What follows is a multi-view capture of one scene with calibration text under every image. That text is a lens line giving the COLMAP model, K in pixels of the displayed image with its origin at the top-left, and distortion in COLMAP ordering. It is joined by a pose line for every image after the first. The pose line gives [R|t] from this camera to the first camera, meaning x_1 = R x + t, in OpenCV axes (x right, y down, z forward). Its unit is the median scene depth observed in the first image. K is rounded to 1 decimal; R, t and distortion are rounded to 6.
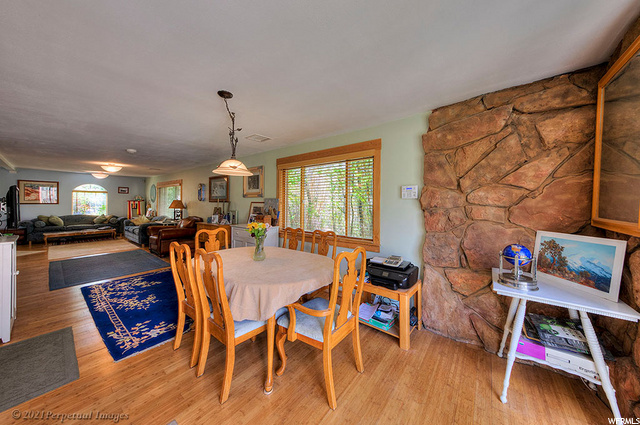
lens RADIAL K [[212.4, 0, 324.6], [0, 212.4, 204.6], [0, 0, 1]] dist [0.020139, 0.000060]
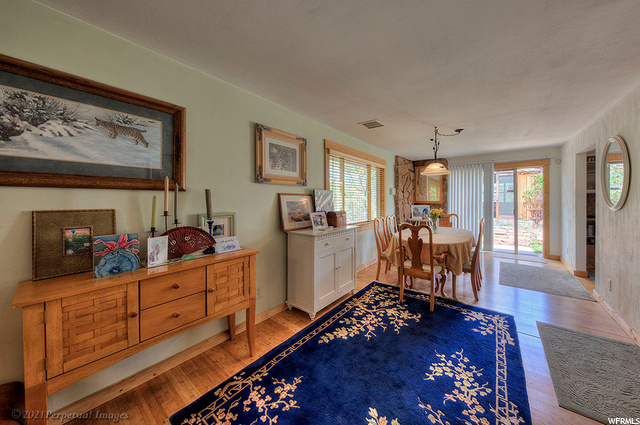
lens RADIAL K [[221.2, 0, 338.0], [0, 221.2, 199.6], [0, 0, 1]] dist [-0.000390, -0.000060]
pose [[-0.046927, -0.009459, 0.998854, -0.910220], [-0.006151, 0.999939, 0.009180, -0.002002], [-0.998879, -0.005714, -0.046983, 0.863777]]
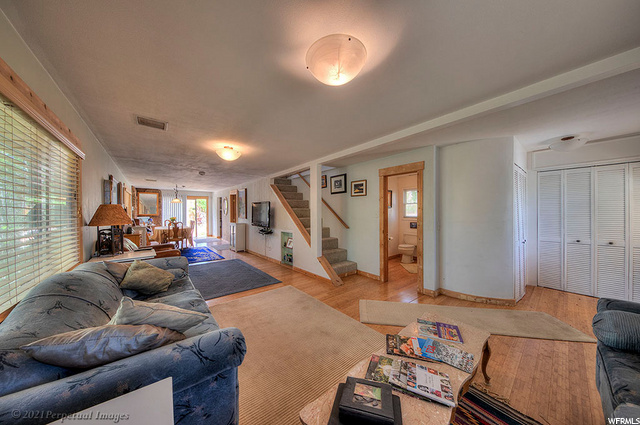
lens RADIAL K [[198.2, 0, 321.0], [0, 198.2, 212.6], [0, 0, 1]] dist [0.000999, 0.000037]
pose [[-0.980163, -0.004828, 0.198135, -1.689602], [-0.004812, 0.999988, 0.000561, -0.006865], [-0.198136, -0.000404, -0.980175, 1.861149]]
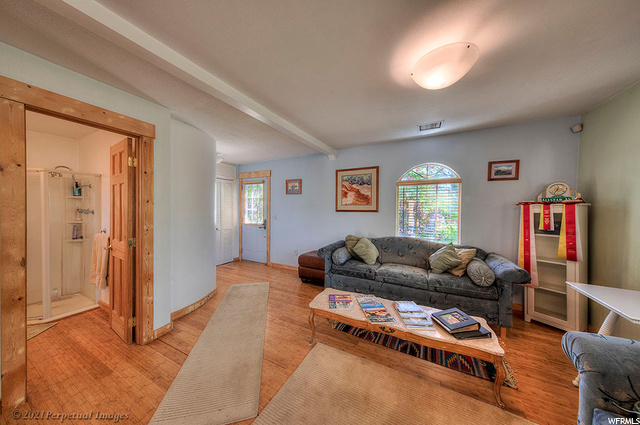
lens RADIAL K [[198.2, 0, 321.0], [0, 198.2, 212.6], [0, 0, 1]] dist [0.000999, 0.000037]
pose [[0.198804, 0.014314, -0.979935, -1.409698], [-0.009162, 0.999877, 0.012747, -0.009466], [0.979996, 0.006444, 0.198911, 1.372910]]
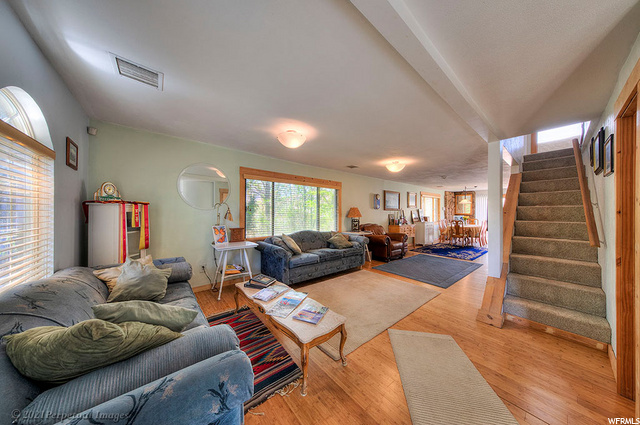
lens RADIAL K [[198.2, 0, 321.0], [0, 198.2, 212.6], [0, 0, 1]] dist [0.000999, 0.000037]
pose [[0.204689, -0.005961, 0.978809, -2.186823], [0.002323, 0.999982, 0.005604, -0.008448], [-0.978824, 0.001126, 0.204699, 1.402205]]
